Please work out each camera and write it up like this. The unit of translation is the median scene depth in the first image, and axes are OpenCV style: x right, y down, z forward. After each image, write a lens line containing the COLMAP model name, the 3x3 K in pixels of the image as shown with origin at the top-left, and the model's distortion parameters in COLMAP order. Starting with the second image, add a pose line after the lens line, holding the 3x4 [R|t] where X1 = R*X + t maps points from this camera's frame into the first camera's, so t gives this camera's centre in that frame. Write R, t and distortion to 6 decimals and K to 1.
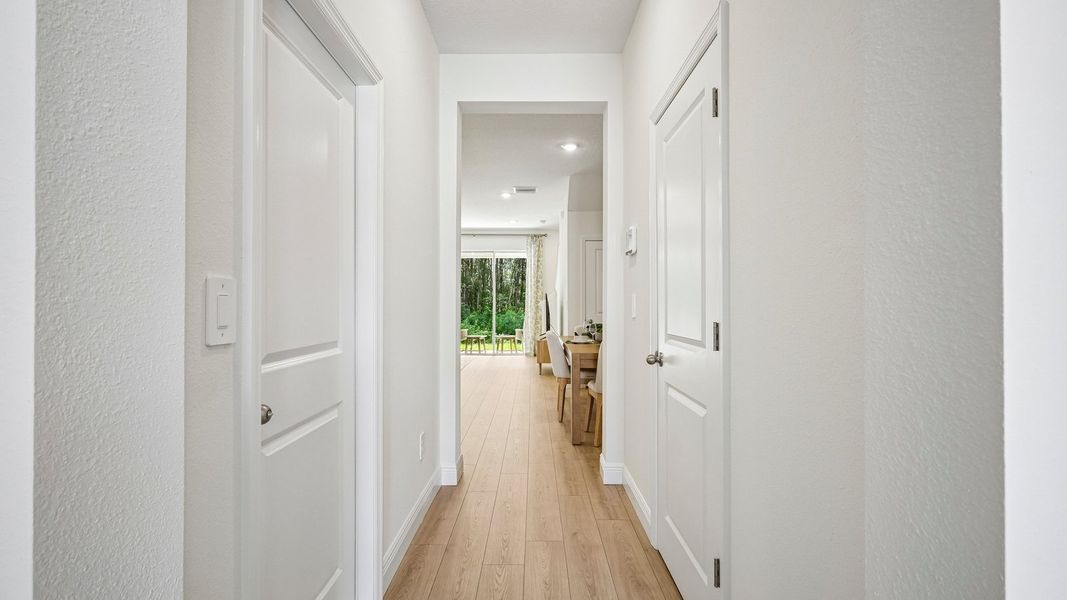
lens RADIAL K [[495.3, 0, 532.4], [0, 495.3, 296.2], [0, 0, 1]] dist [-0.000790, -0.000127]
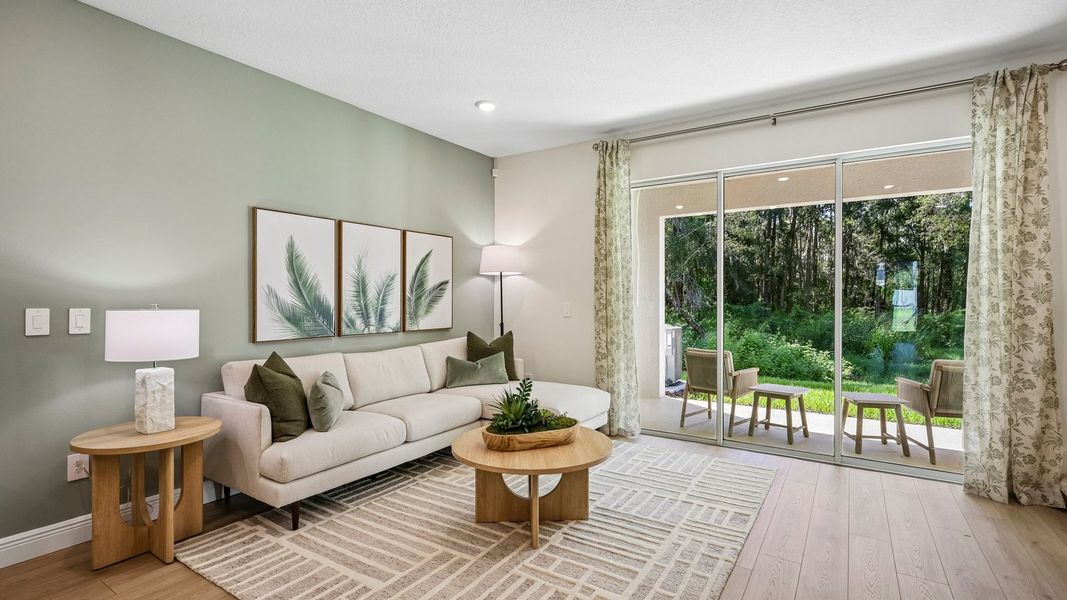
lens RADIAL K [[495.3, 0, 532.4], [0, 495.3, 296.2], [0, 0, 1]] dist [-0.000790, -0.000127]
pose [[0.838672, 0.001004, -0.544636, -0.069655], [0.004233, 0.999956, 0.008362, 0.000090], [0.544620, -0.009318, 0.838631, 0.604119]]
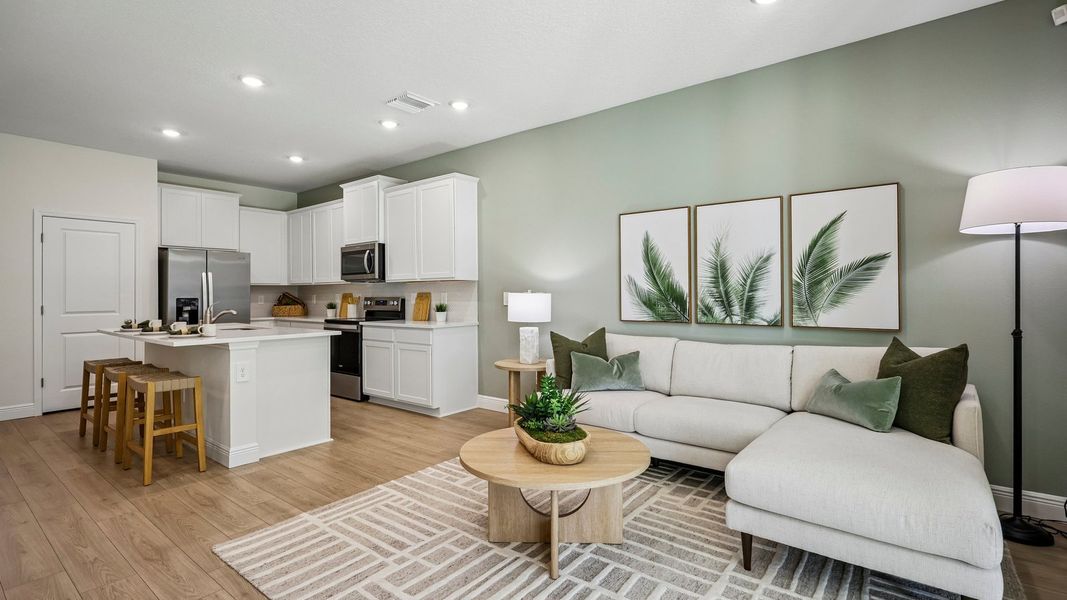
lens RADIAL K [[498.5, 0, 531.1], [0, 498.5, 287.4], [0, 0, 1]] dist [-0.001122, -0.000185]
pose [[-0.622385, -0.005058, -0.782695, -0.031808], [0.014610, 0.999730, -0.018079, 0.009935], [0.782575, -0.022687, -0.622143, 0.938272]]
